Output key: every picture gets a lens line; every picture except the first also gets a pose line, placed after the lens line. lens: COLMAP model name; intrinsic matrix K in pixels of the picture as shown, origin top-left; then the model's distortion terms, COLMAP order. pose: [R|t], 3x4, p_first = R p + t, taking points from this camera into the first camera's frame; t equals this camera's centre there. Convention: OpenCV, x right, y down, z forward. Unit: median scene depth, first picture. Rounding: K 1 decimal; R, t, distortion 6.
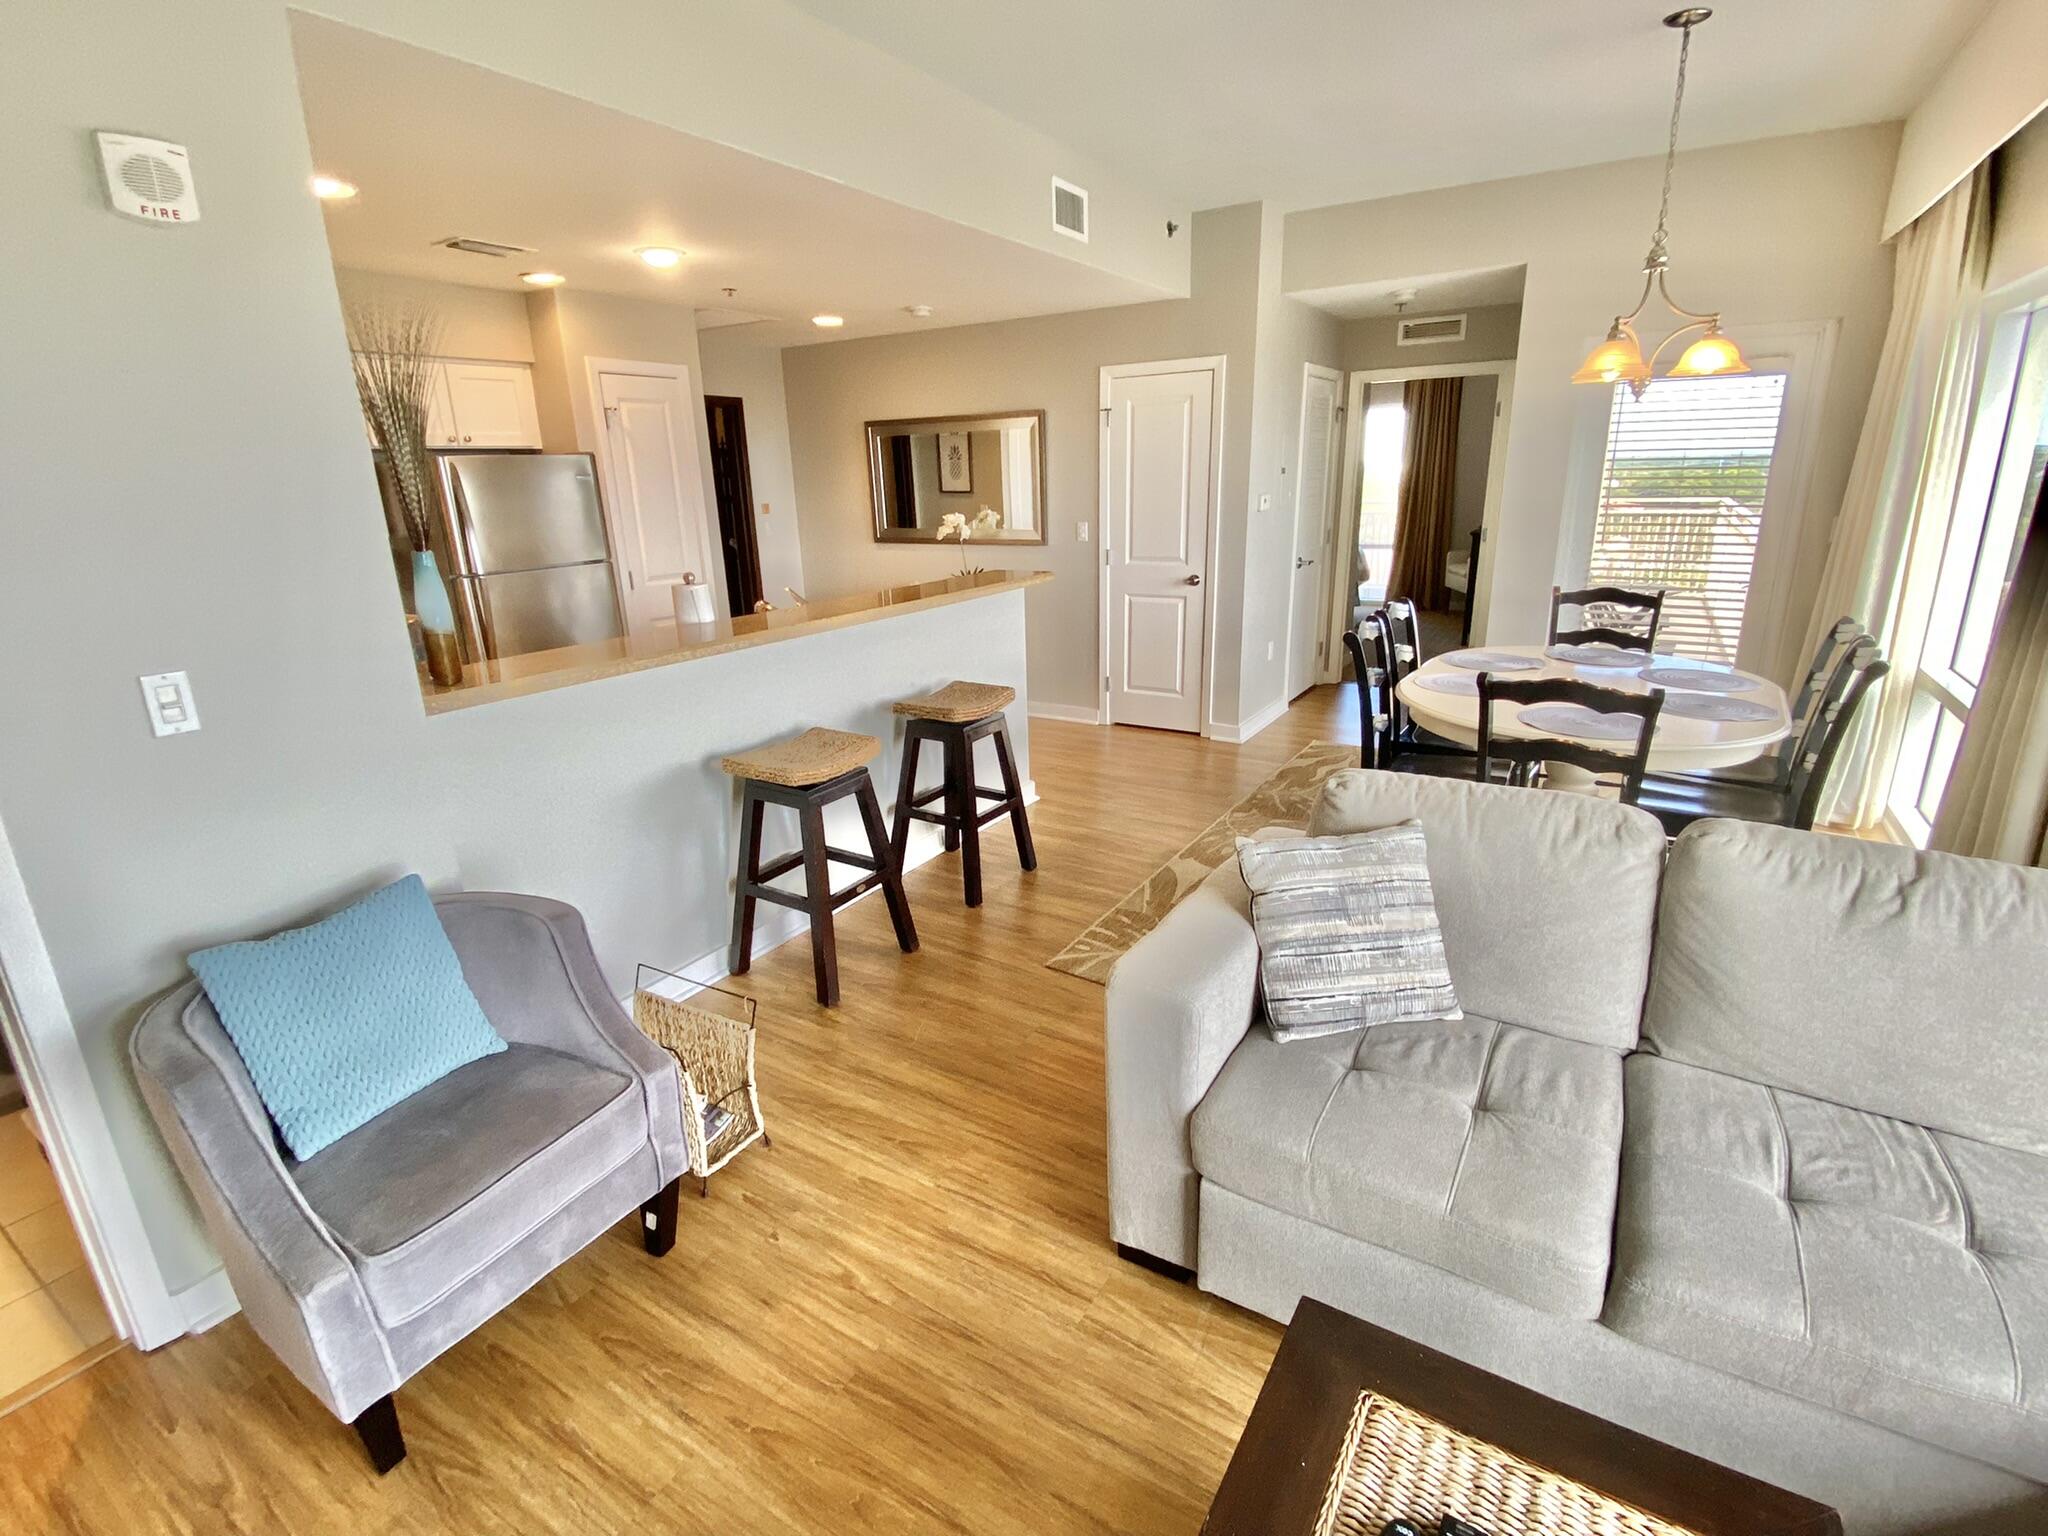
lens RADIAL K [[961.5, 0, 1013.6], [0, 961.5, 763.2], [0, 0, 1]] dist [0.030332, -0.026494]
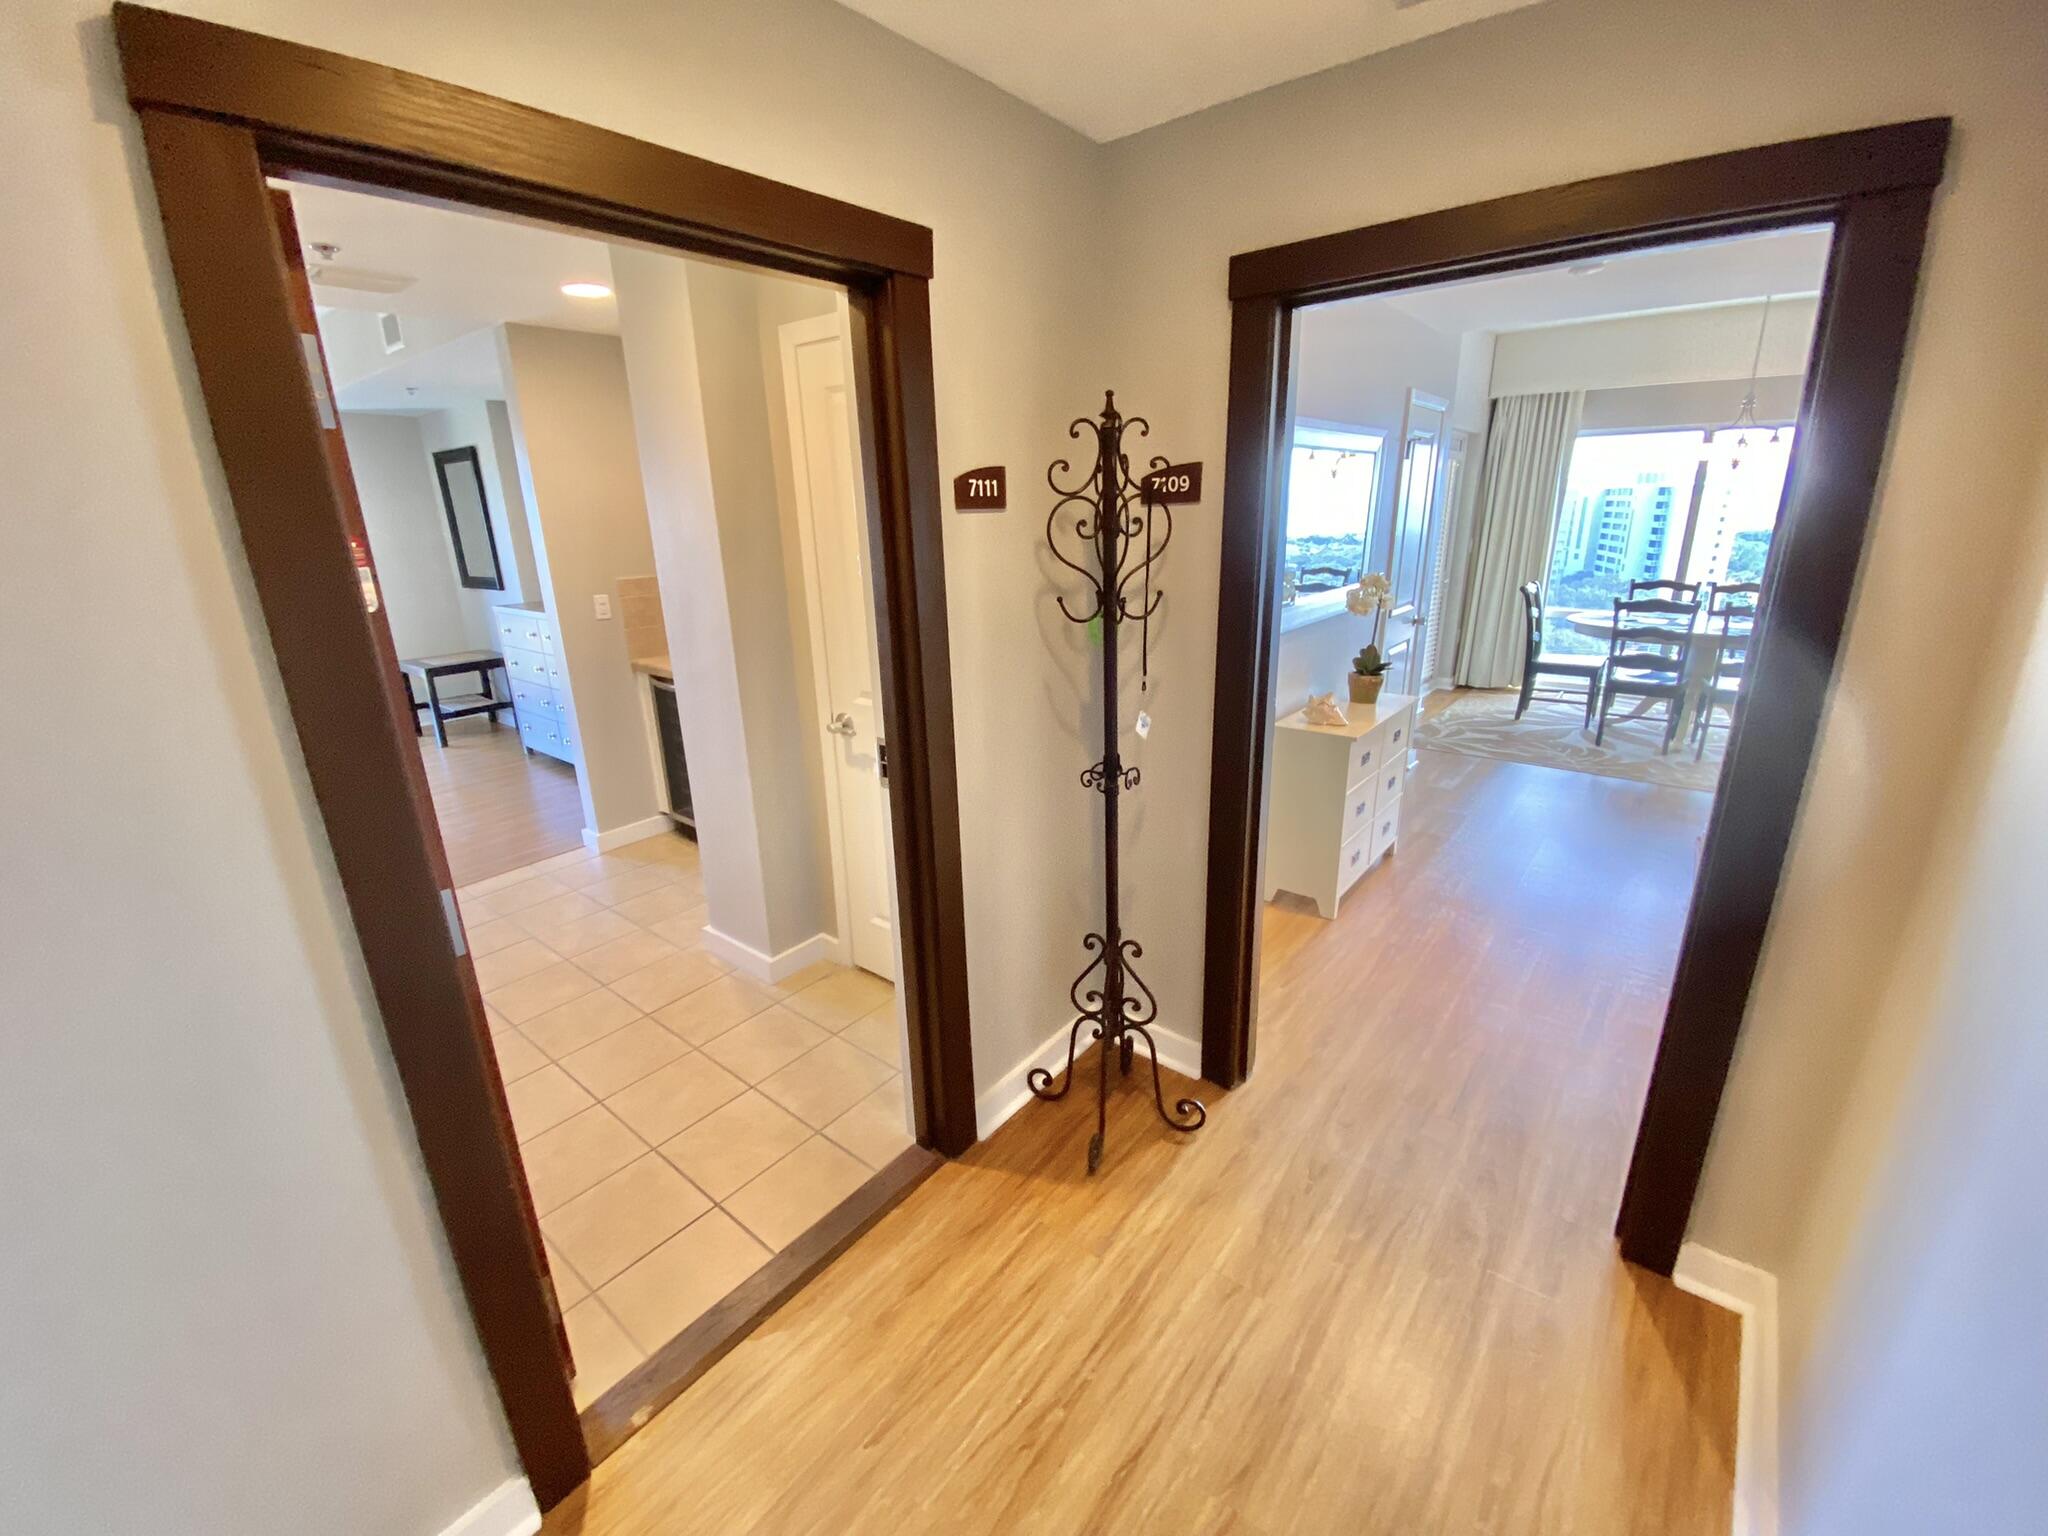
lens RADIAL K [[830.6, 0, 1012.8], [0, 830.6, 757.0], [0, 0, 1]] dist [0.023525, -0.022300]
pose [[0.129077, -0.259448, 0.957092, -2.047856], [0.309699, 0.927436, 0.209642, -1.036659], [-0.942033, 0.269351, 0.200062, 3.526335]]
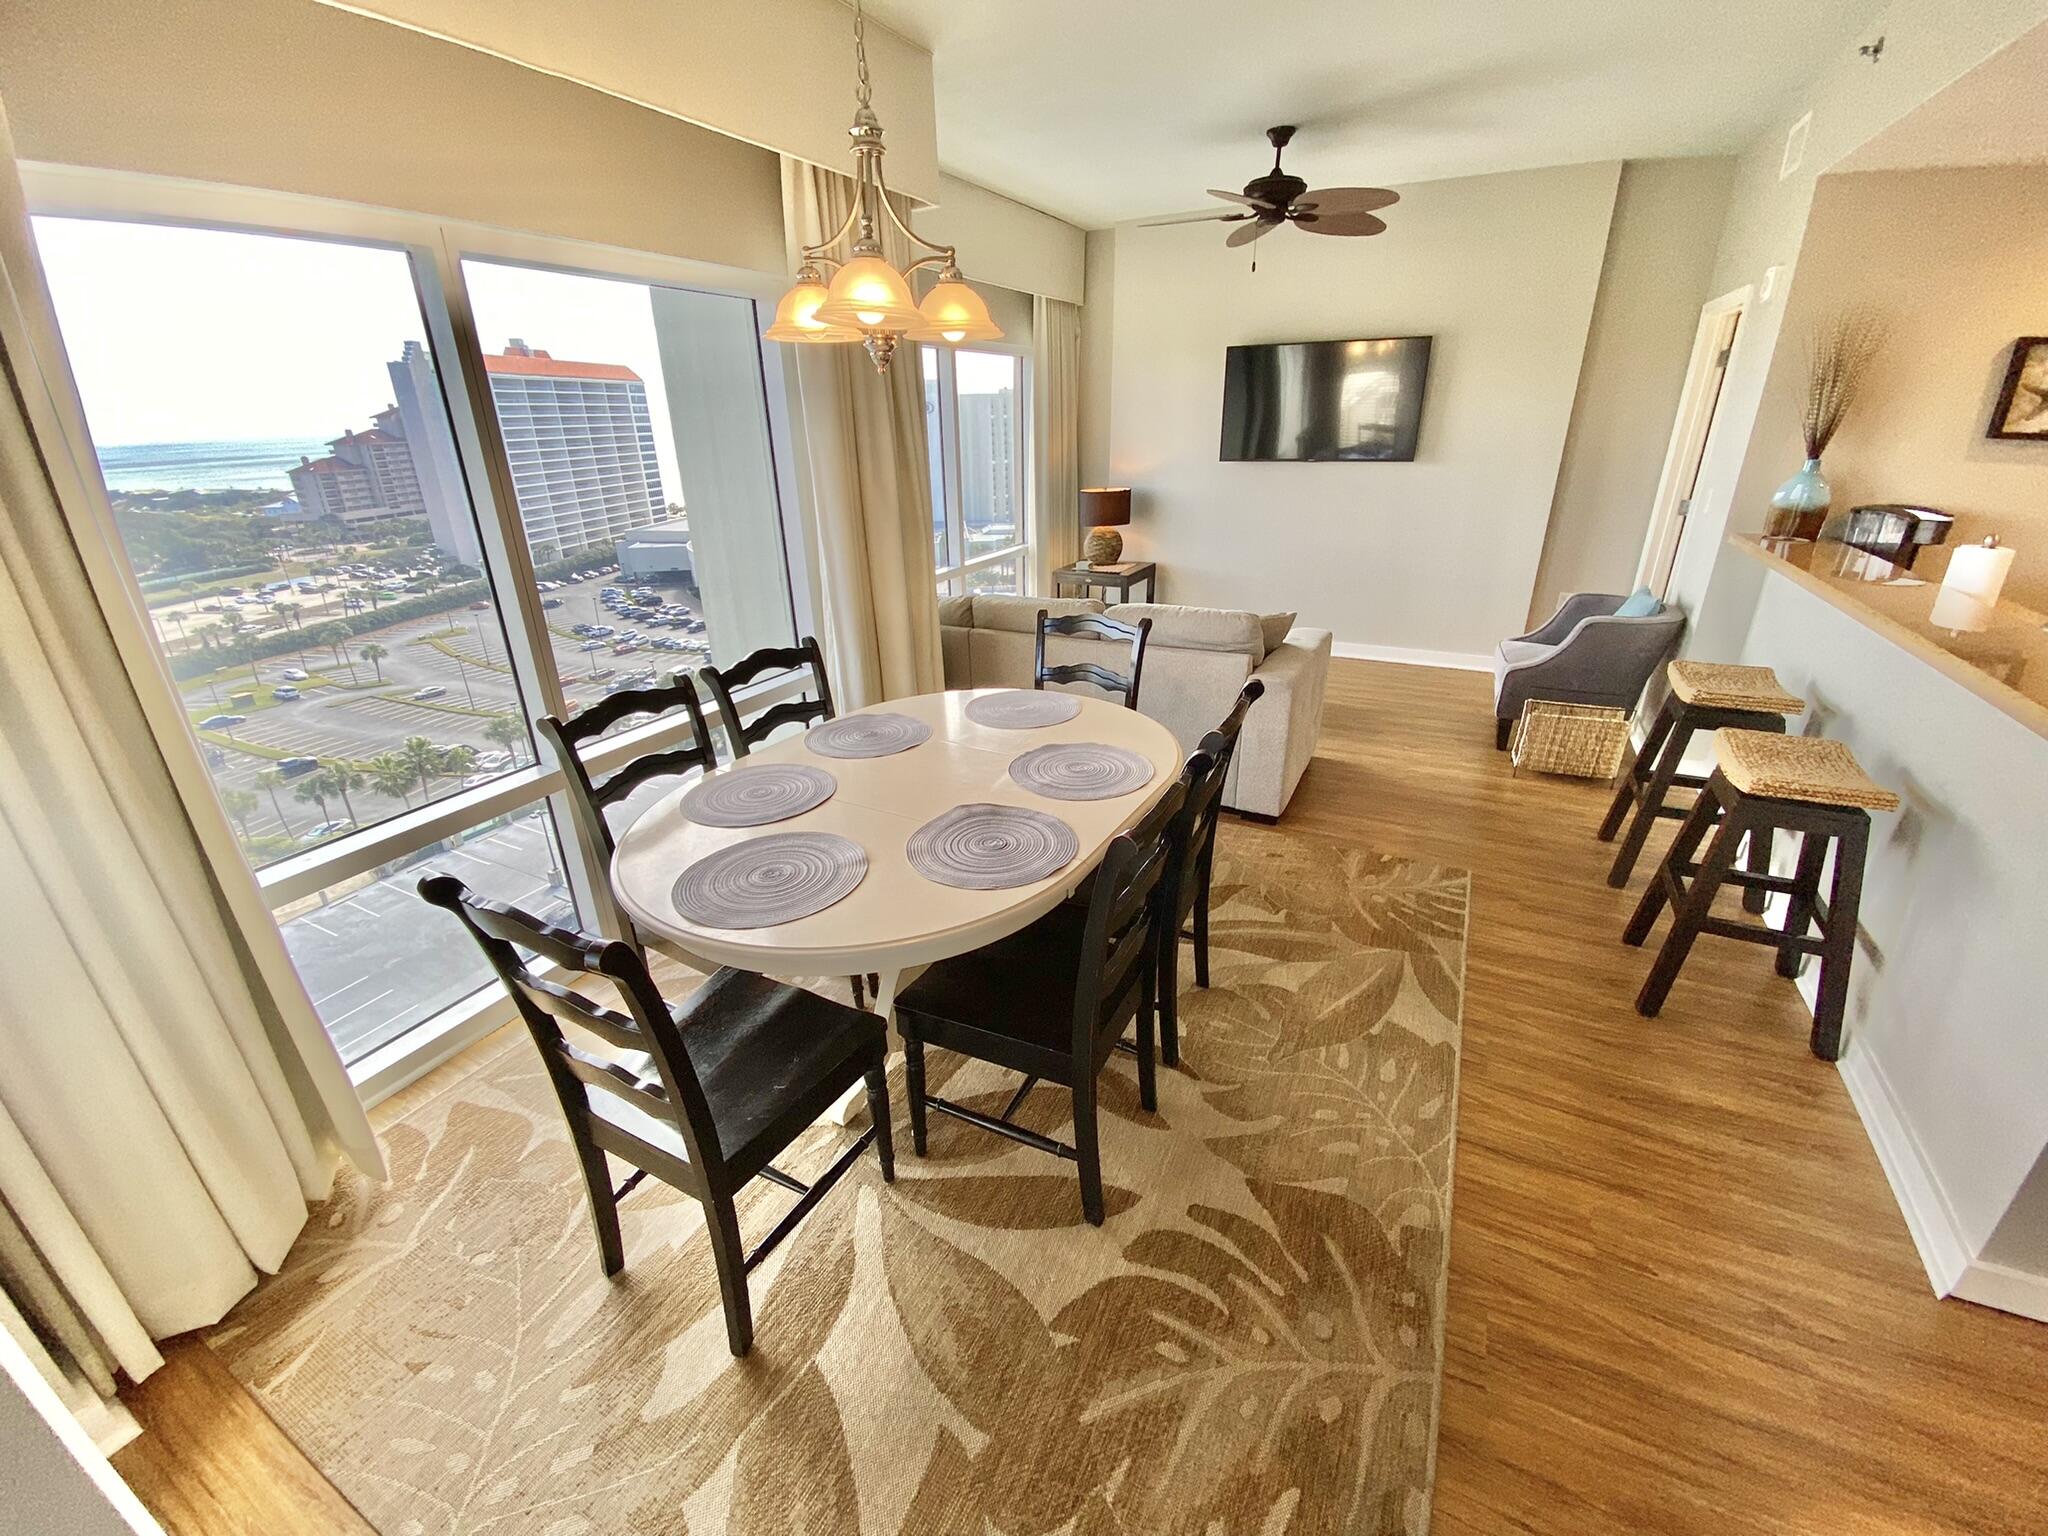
lens RADIAL K [[830.6, 0, 1012.8], [0, 830.6, 757.0], [0, 0, 1]] dist [0.023525, -0.022300]
pose [[-0.995868, 0.074320, -0.052181, 0.986066], [0.024480, 0.773070, 0.633848, -0.861202], [0.087447, 0.629952, -0.771695, 2.613675]]
